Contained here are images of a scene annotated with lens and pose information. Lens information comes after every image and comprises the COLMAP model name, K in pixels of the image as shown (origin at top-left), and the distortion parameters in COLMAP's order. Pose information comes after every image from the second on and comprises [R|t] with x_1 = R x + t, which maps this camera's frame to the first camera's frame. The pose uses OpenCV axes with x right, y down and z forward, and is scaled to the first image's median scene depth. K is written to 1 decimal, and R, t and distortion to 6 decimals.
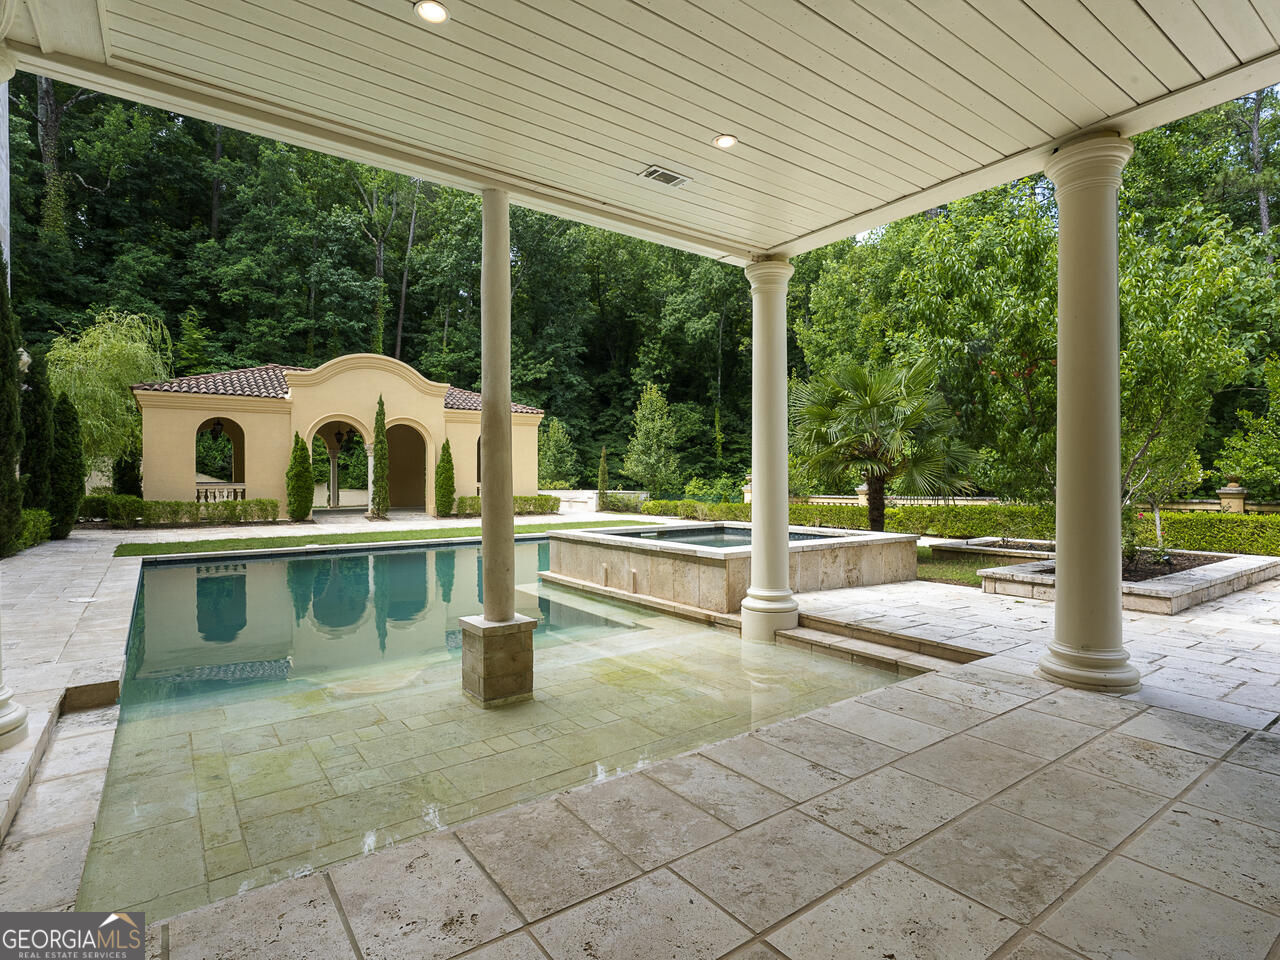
lens RADIAL K [[659.4, 0, 639.0], [0, 659.4, 482.4], [0, 0, 1]] dist [-0.014527, 0.004609]
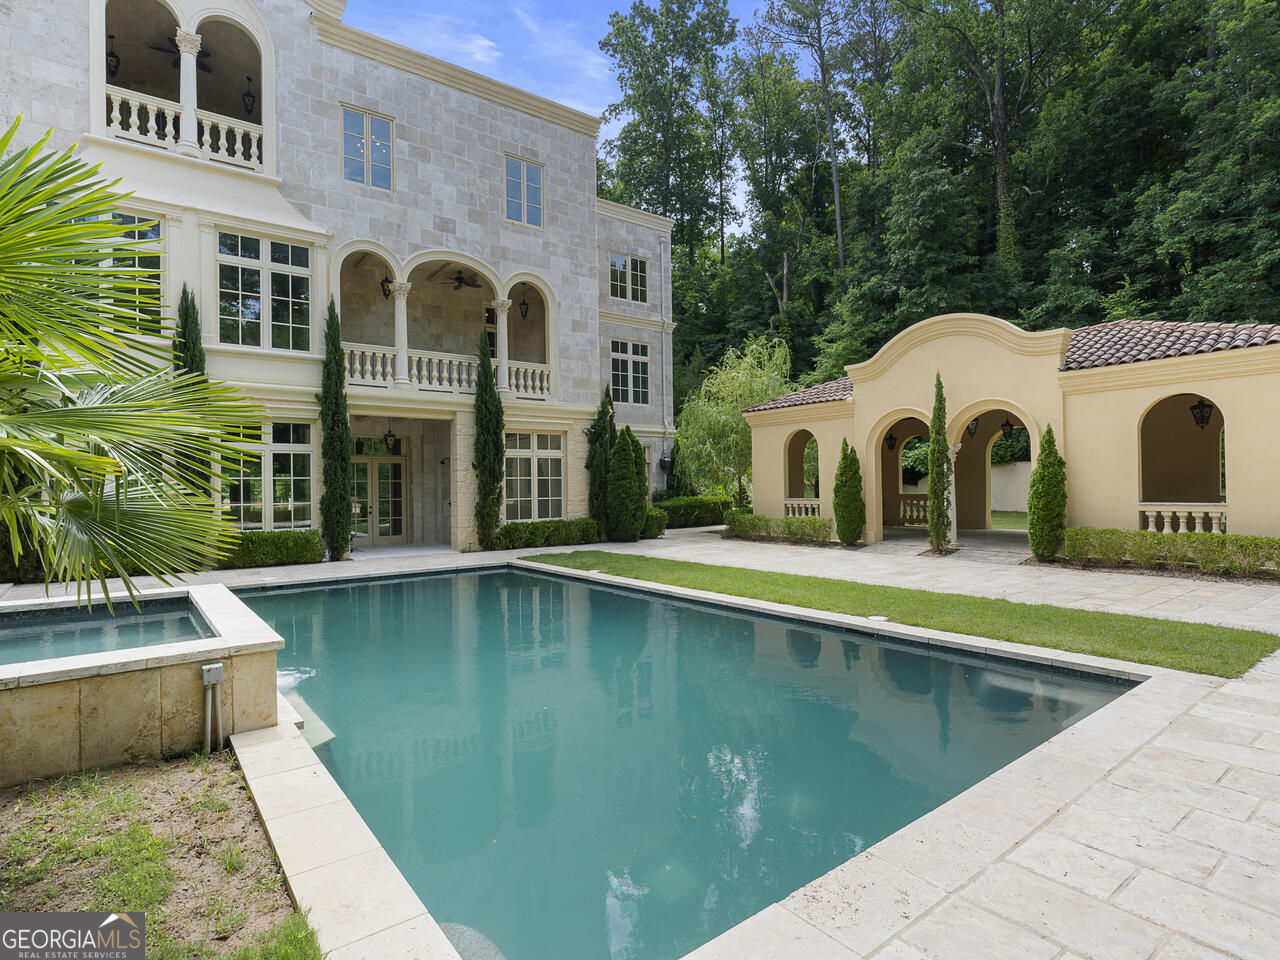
lens RADIAL K [[659.4, 0, 640.3], [0, 659.4, 488.4], [0, 0, 1]] dist [-0.014527, 0.004609]
pose [[0.012844, 0.009732, -0.999870, 0.150989], [0.009648, 0.999905, 0.009857, -0.011643], [0.999871, -0.009773, 0.012749, 0.352399]]
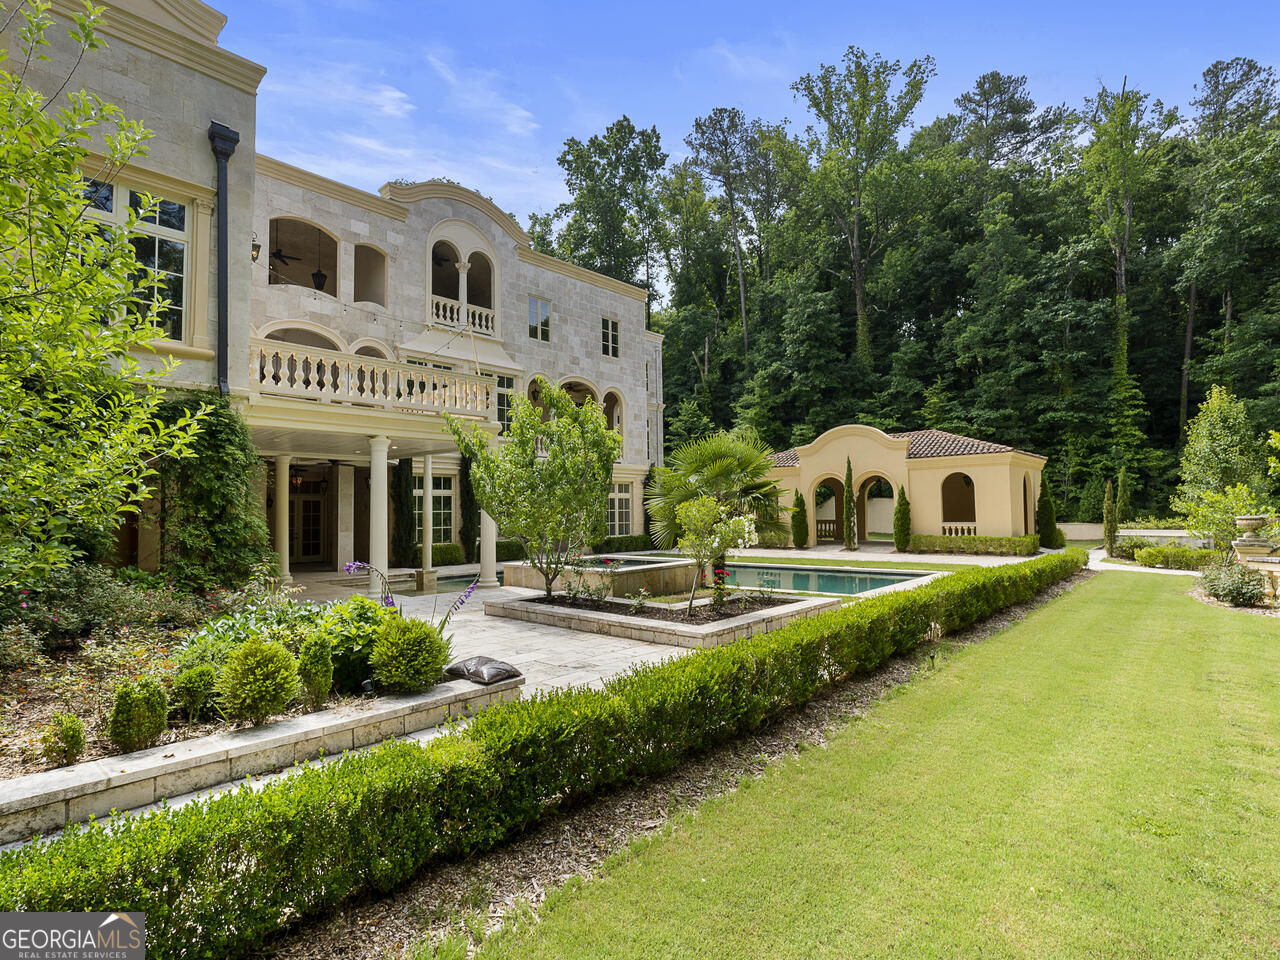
lens RADIAL K [[659.4, 0, 639.1], [0, 659.4, 482.0], [0, 0, 1]] dist [-0.014527, 0.004609]
pose [[0.208968, -0.044558, -0.976907, 0.419659], [0.010161, 0.999006, -0.043393, -0.014452], [0.977870, -0.000858, 0.209213, 0.162523]]
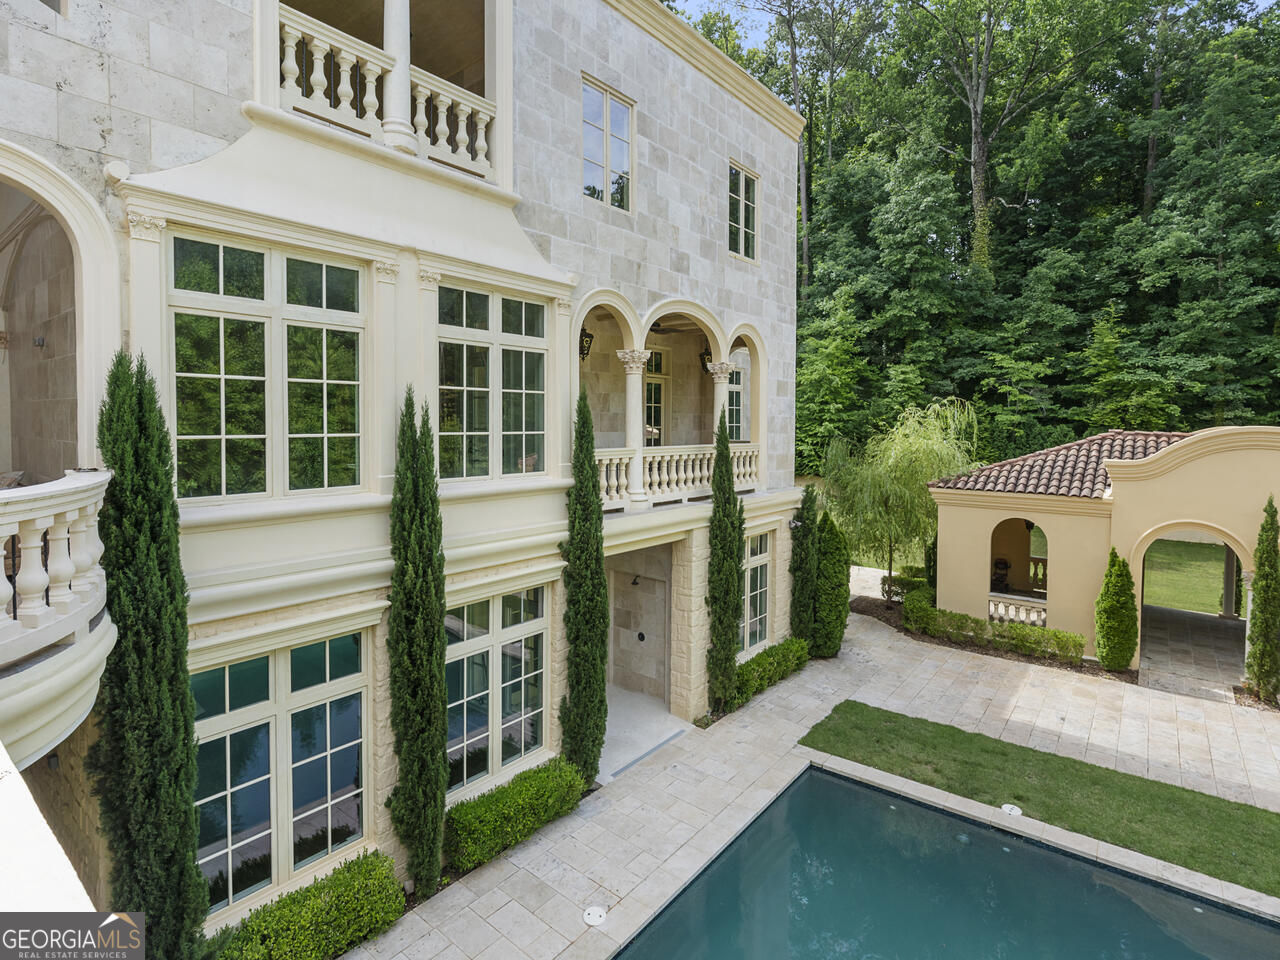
lens RADIAL K [[659.4, 0, 632.7], [0, 659.4, 442.4], [0, 0, 1]] dist [-0.014527, 0.004609]
pose [[0.257968, 0.038290, -0.965394, 0.014880], [-0.010779, 0.999266, 0.036753, -0.103321], [0.966093, 0.000925, 0.258192, 0.147981]]
